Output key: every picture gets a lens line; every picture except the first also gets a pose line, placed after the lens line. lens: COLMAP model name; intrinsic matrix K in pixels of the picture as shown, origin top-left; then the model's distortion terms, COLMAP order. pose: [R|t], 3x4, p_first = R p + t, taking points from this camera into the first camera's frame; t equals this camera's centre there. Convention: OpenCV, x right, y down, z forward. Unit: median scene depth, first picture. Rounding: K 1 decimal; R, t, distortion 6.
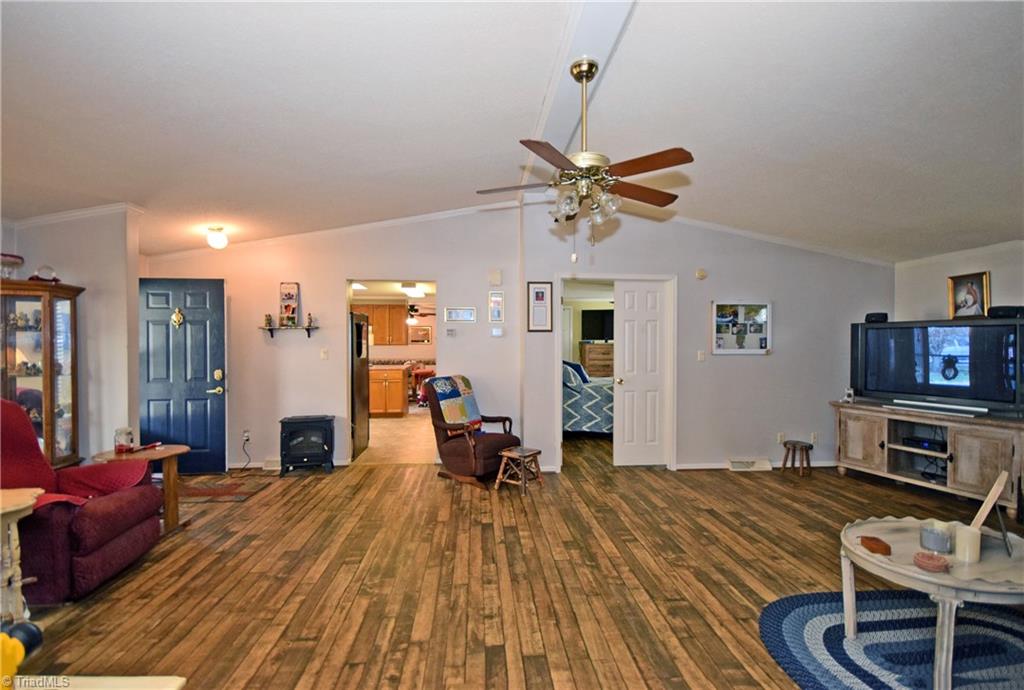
lens RADIAL K [[442.8, 0, 512.7], [0, 442.8, 348.2], [0, 0, 1]] dist [-0.004252, -0.001058]
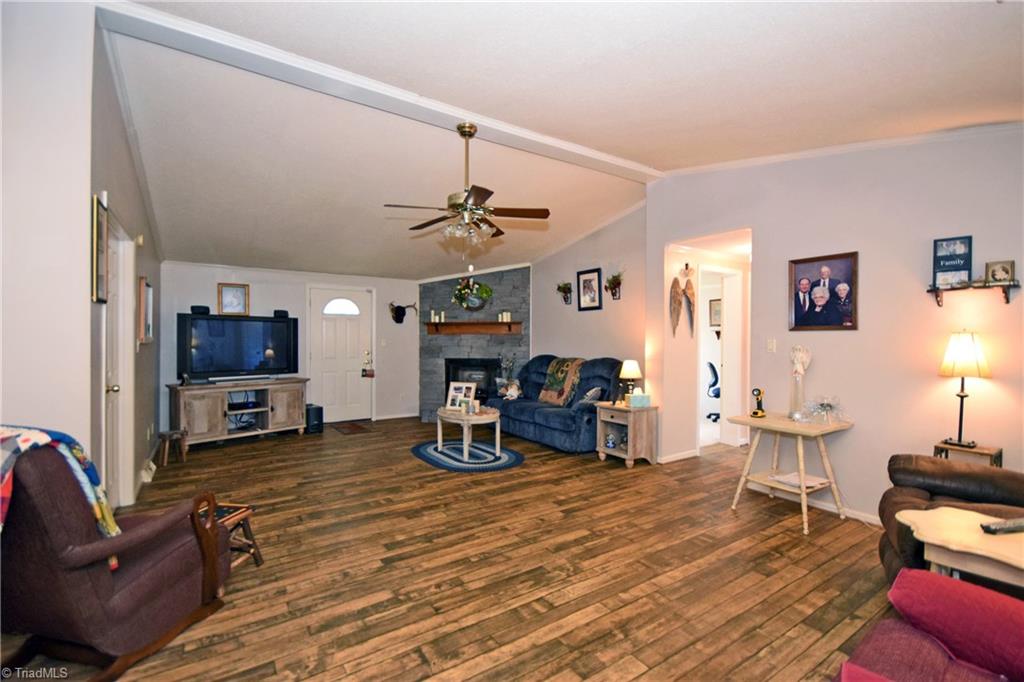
lens RADIAL K [[448.2, 0, 508.4], [0, 448.2, 340.4], [0, 0, 1]] dist [0.001654, -0.006408]
pose [[-0.478665, -0.009632, 0.877945, -1.064409], [-0.000081, 0.999940, 0.010927, -0.002252], [-0.877997, 0.005159, -0.478638, 1.478514]]
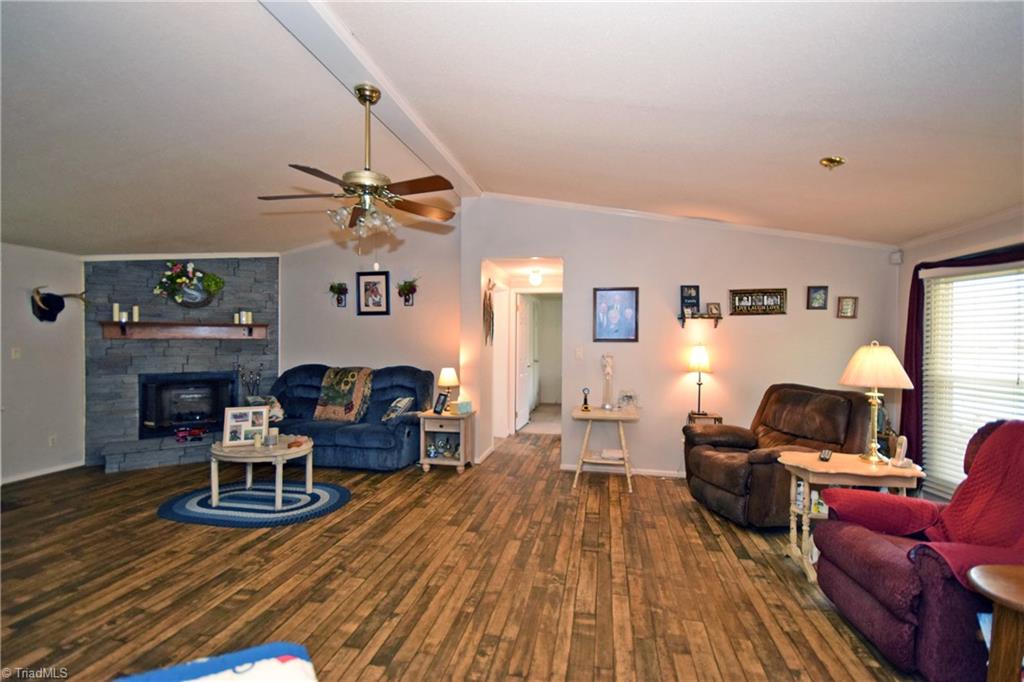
lens RADIAL K [[448.2, 0, 507.4], [0, 448.2, 342.2], [0, 0, 1]] dist [0.001654, -0.006408]
pose [[-0.956733, -0.010727, 0.290771, -0.472384], [-0.008151, 0.999916, 0.010068, -0.029966], [-0.290854, 0.007262, -0.956740, 1.874027]]
